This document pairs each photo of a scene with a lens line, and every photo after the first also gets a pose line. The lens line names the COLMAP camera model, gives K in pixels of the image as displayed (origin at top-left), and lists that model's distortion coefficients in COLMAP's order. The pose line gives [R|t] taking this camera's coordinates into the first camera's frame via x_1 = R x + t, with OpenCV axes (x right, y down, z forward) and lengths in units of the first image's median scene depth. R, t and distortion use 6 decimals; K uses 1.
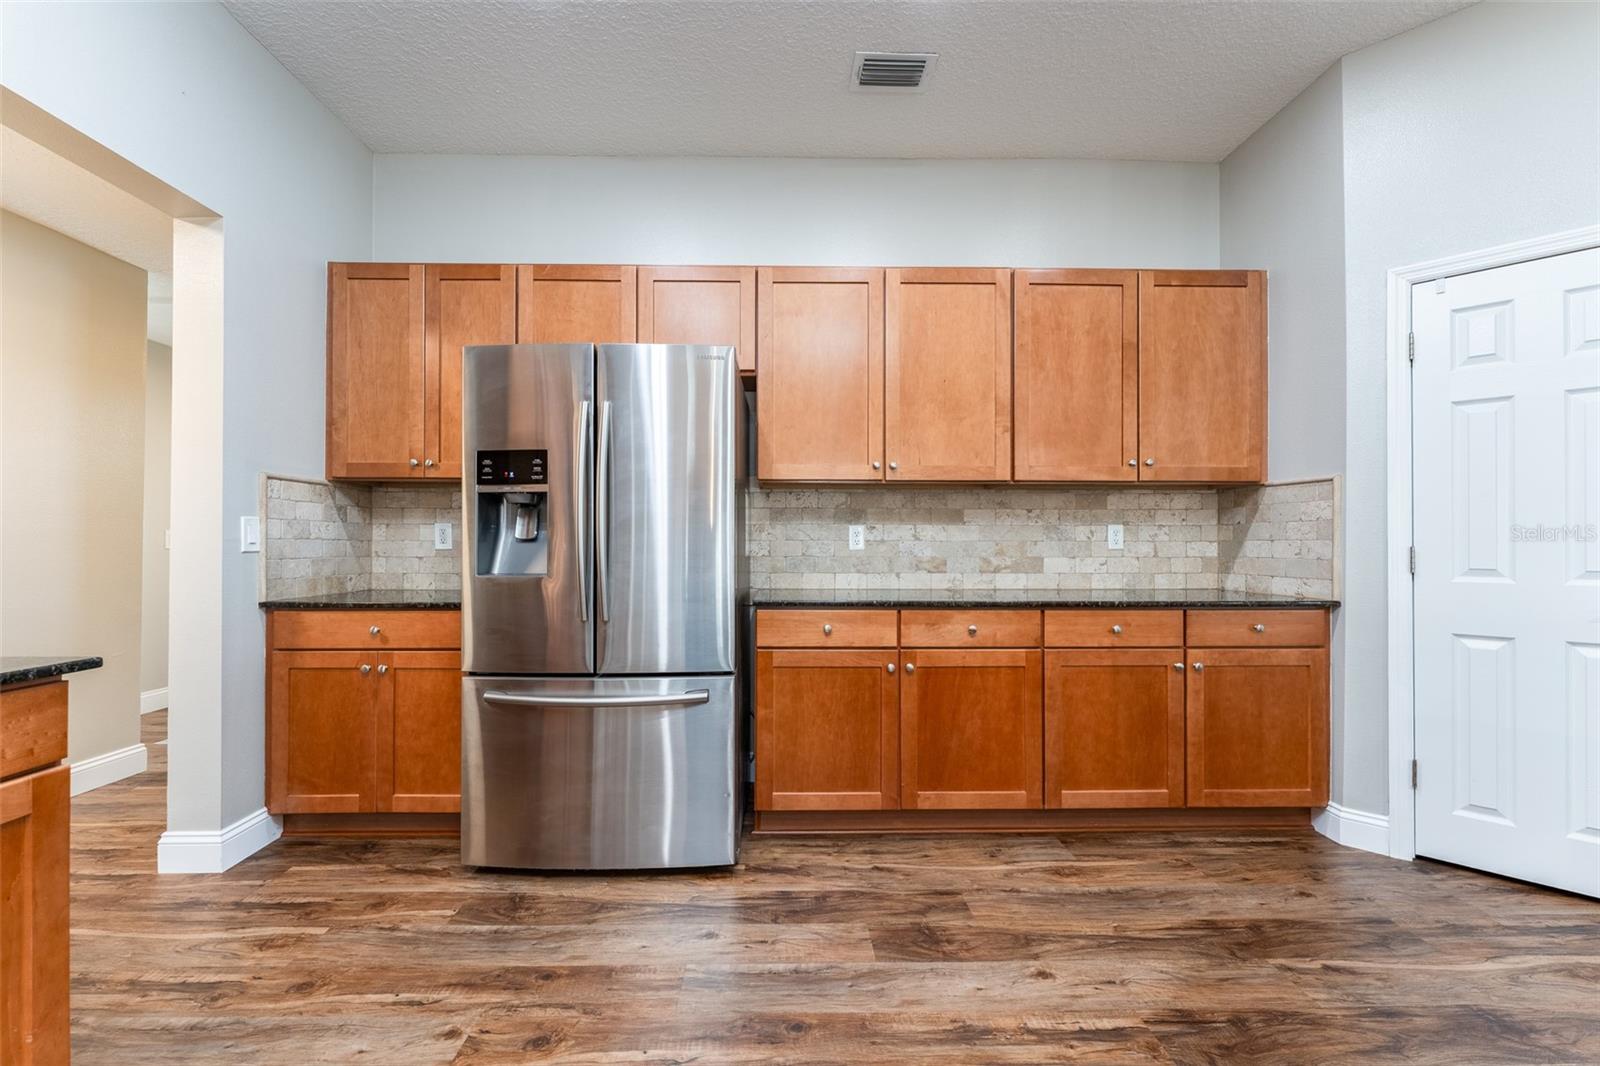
lens RADIAL K [[644.8, 0, 786.4], [0, 644.8, 538.5], [0, 0, 1]] dist [-0.000735, -0.000543]
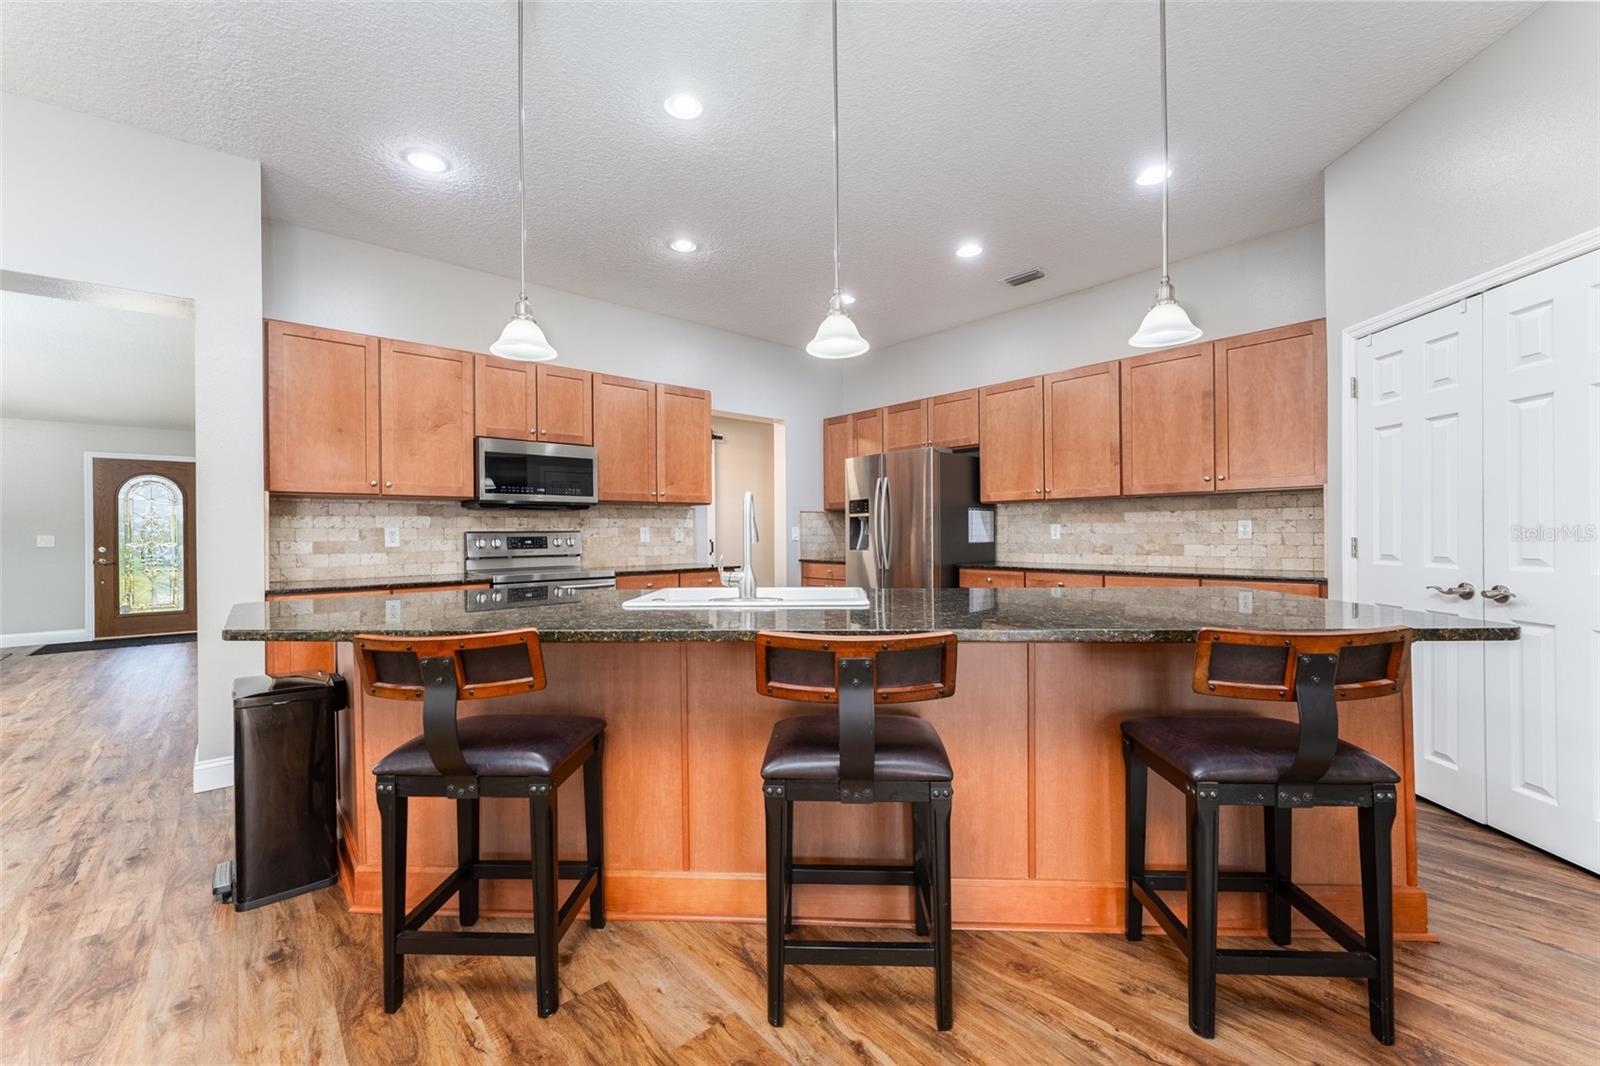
lens RADIAL K [[644.8, 0, 787.1], [0, 644.8, 539.2], [0, 0, 1]] dist [-0.000735, -0.000543]
pose [[0.636249, -0.000134, -0.771483, 1.139634], [0.017536, 0.999744, 0.014288, -0.021921], [0.771284, -0.022619, 0.636089, -0.688057]]
